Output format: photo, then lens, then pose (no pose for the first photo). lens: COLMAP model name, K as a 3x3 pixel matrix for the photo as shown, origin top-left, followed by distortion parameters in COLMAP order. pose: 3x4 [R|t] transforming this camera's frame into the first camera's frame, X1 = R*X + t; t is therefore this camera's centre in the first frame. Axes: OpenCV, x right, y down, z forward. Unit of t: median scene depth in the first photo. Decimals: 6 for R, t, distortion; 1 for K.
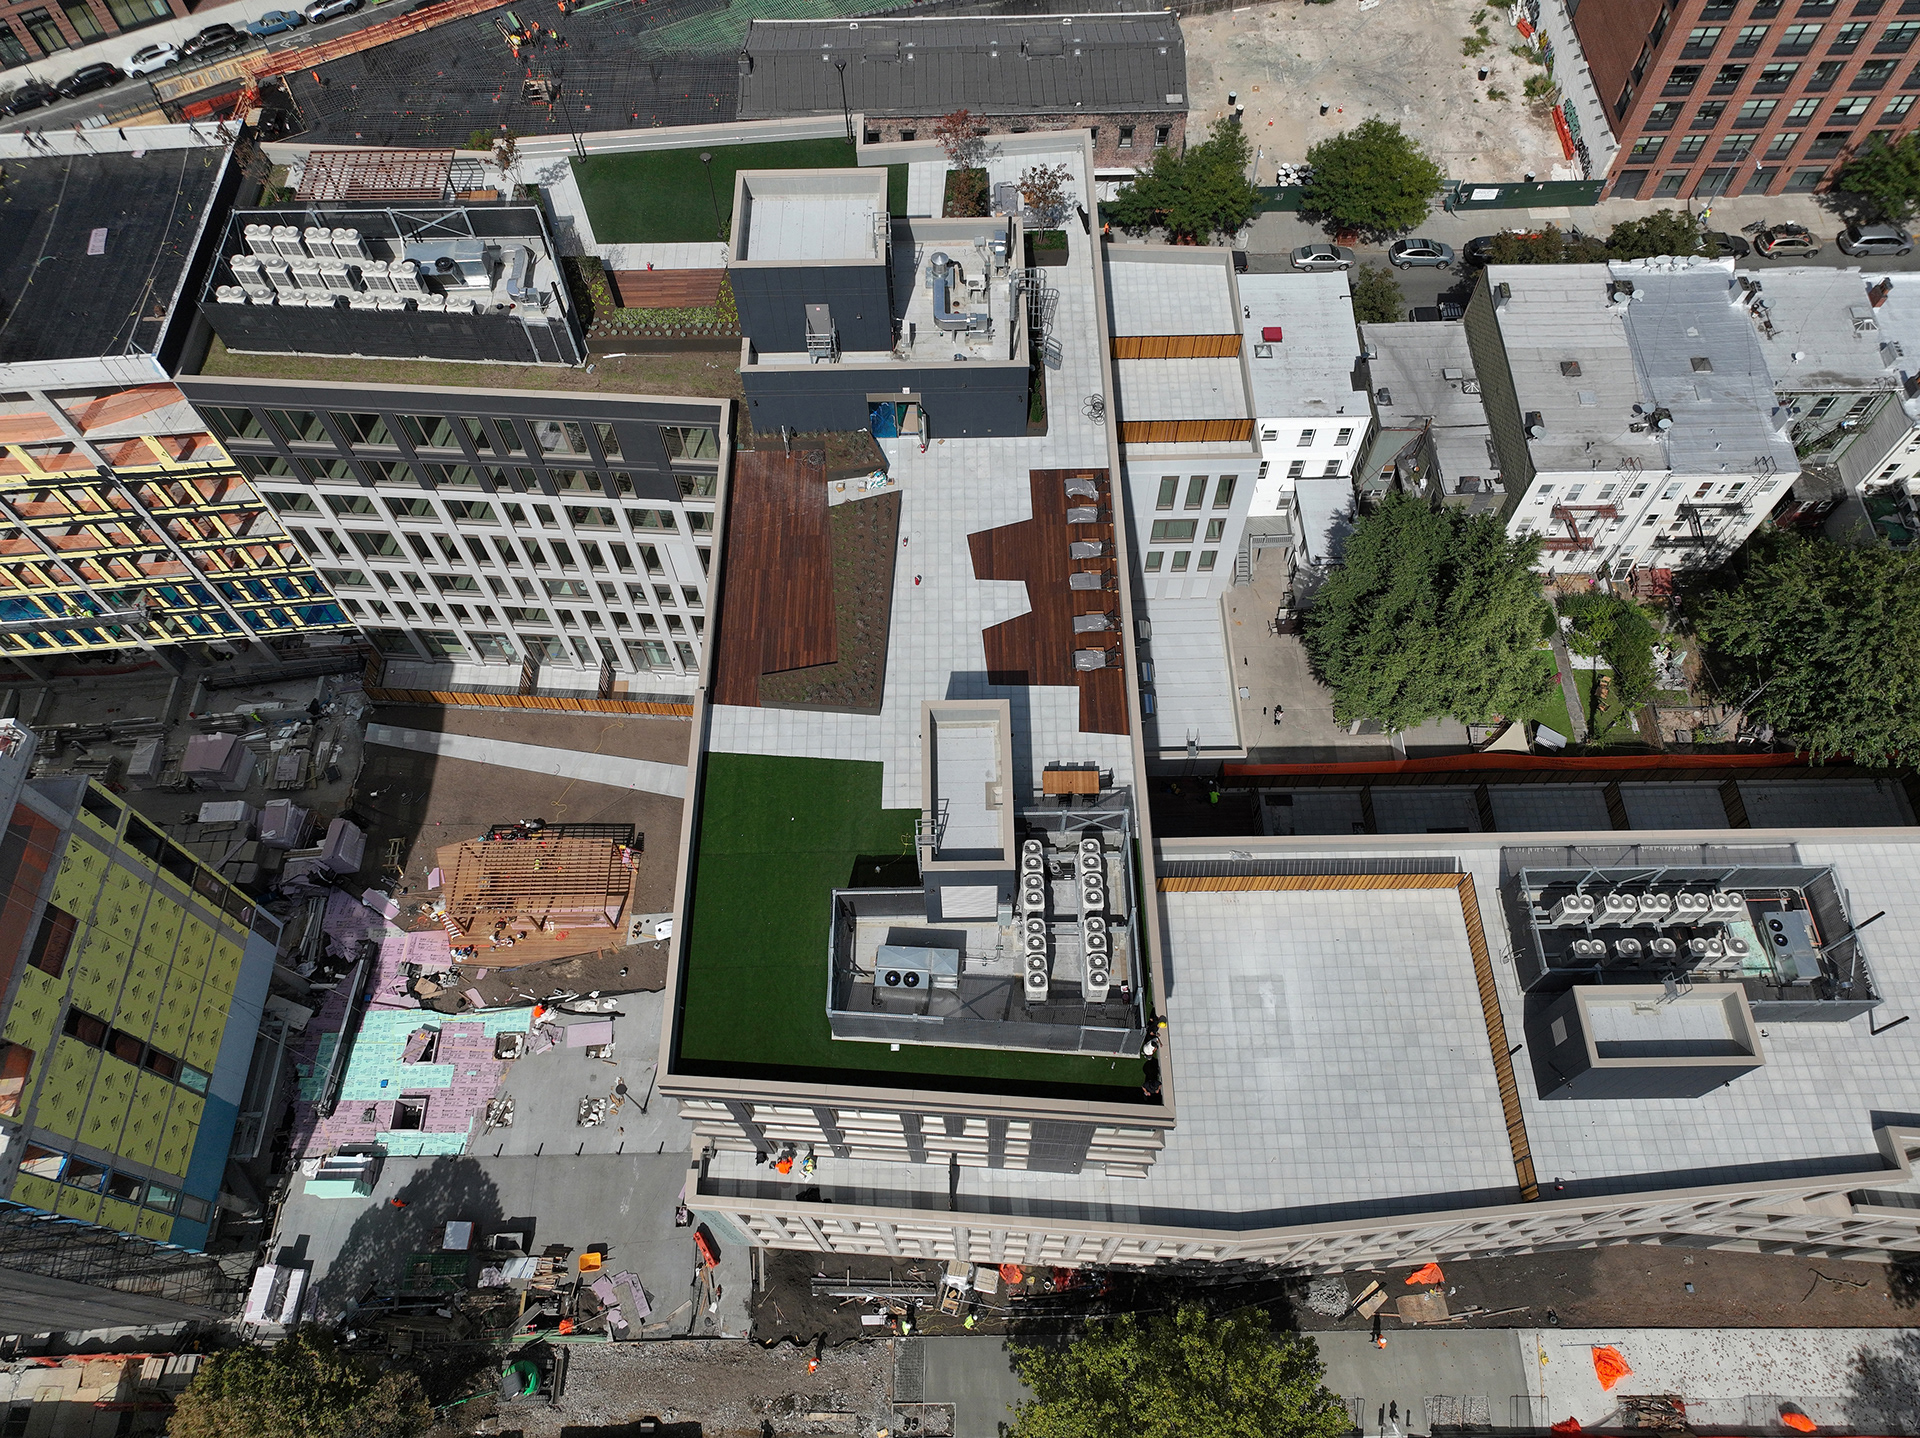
lens RADIAL K [[1337.3, 0, 960.0], [0, 1337.3, 719.0], [0, 0, 1]] dist [-0.006607, 0.026447]
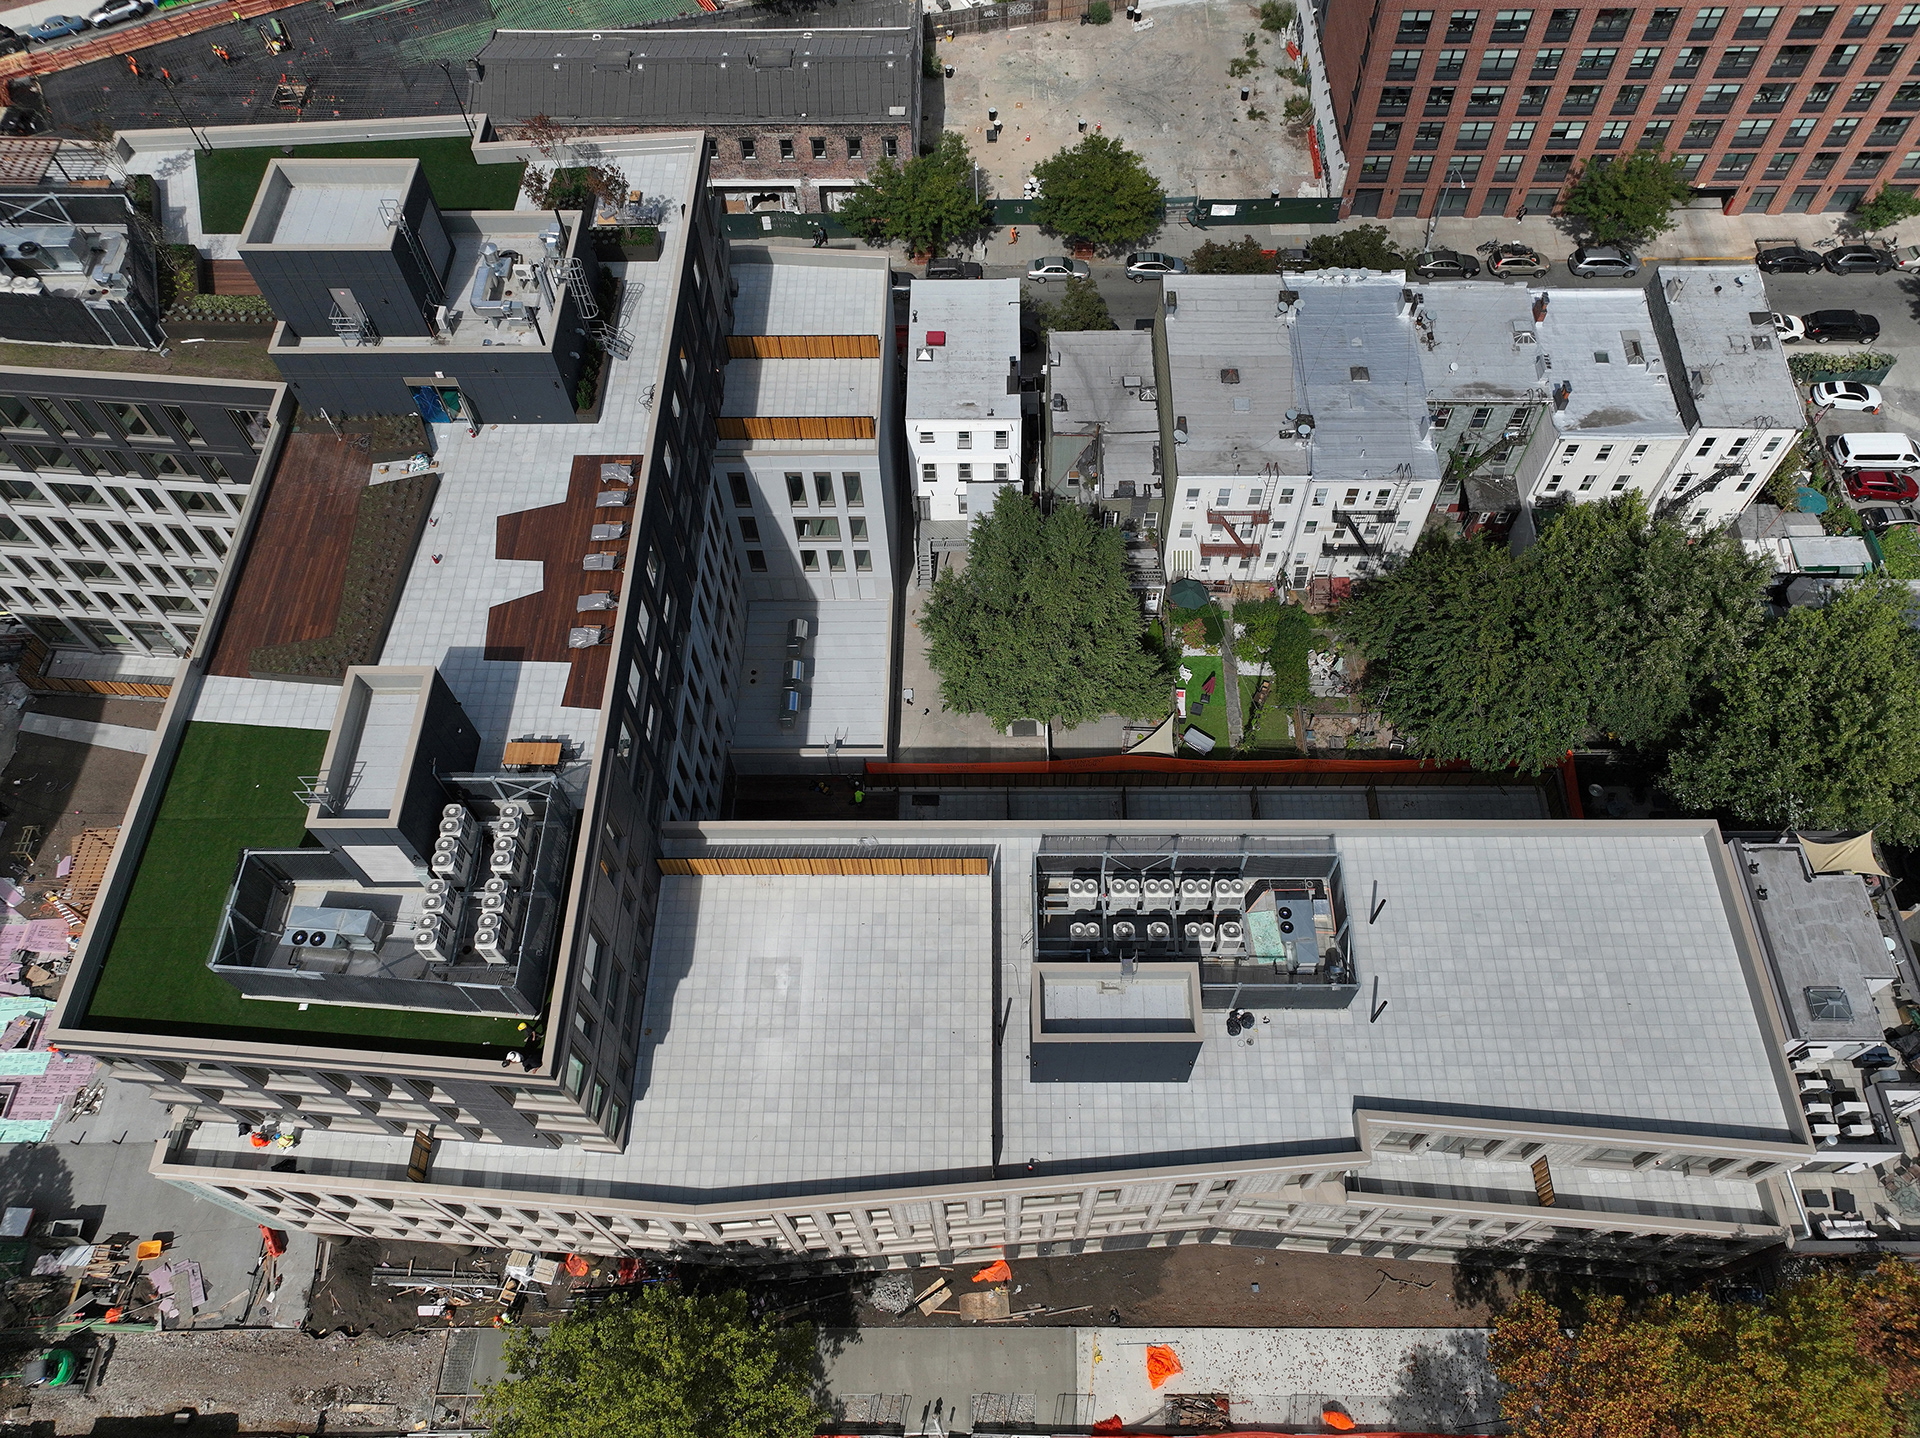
lens RADIAL K [[1390.4, 0, 993.0], [0, 1390.4, 714.6], [0, 0, 1]] dist [-0.003174, 0.021434]
pose [[0.999904, 0.013726, -0.001955, 0.342526], [-0.013790, 0.999192, -0.037742, 0.041836], [0.001435, 0.037766, 0.999286, -0.043334]]
